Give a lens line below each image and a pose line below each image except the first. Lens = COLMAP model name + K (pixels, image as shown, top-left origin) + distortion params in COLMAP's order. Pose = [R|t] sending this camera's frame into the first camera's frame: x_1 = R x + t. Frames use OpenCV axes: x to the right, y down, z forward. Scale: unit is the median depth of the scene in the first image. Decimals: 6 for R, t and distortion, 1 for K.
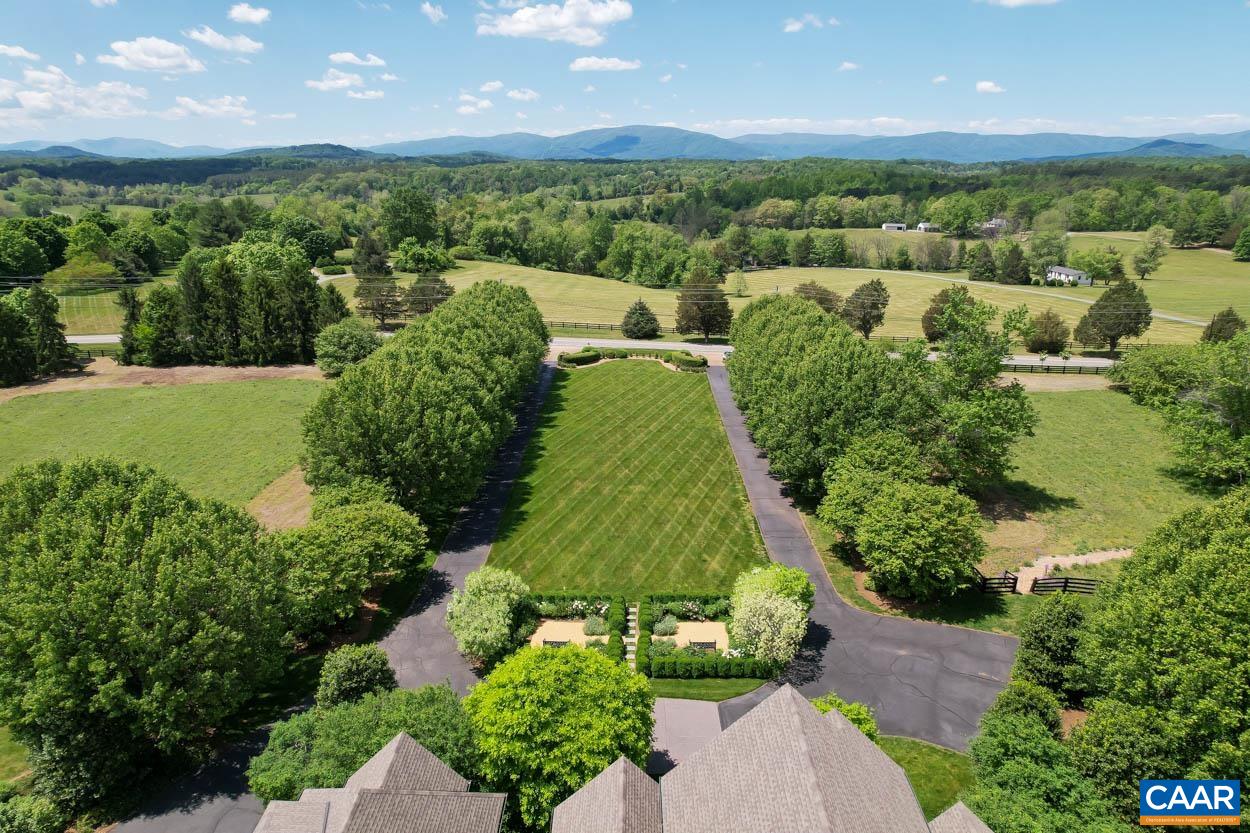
lens RADIAL K [[789.1, 0, 625.0], [0, 789.1, 416.5], [0, 0, 1]] dist [-0.075128, 0.077731]
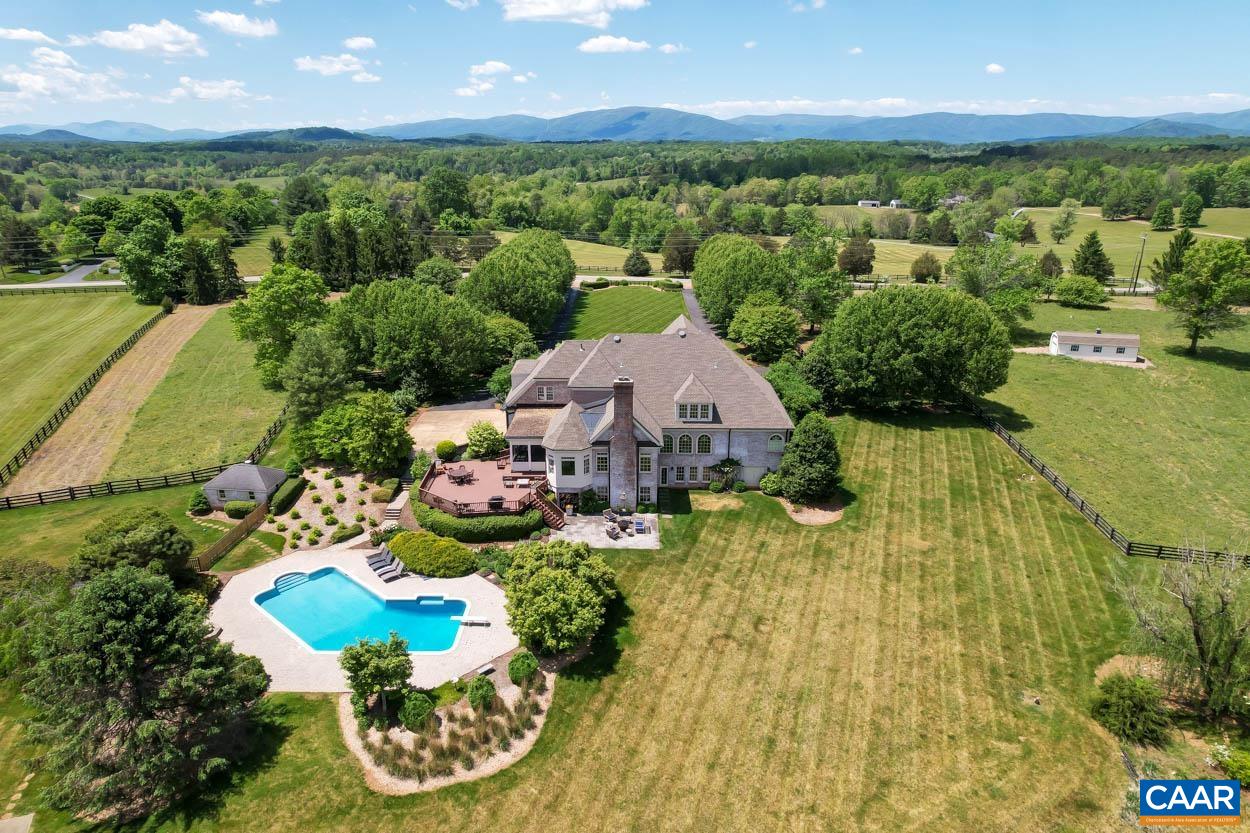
lens RADIAL K [[789.1, 0, 625.0], [0, 789.1, 416.5], [0, 0, 1]] dist [-0.075128, 0.077731]
pose [[0.999985, -0.004655, 0.002935, -0.001985], [0.004592, 0.999766, 0.021121, 0.034931], [-0.003032, -0.021107, 0.999773, -0.113649]]
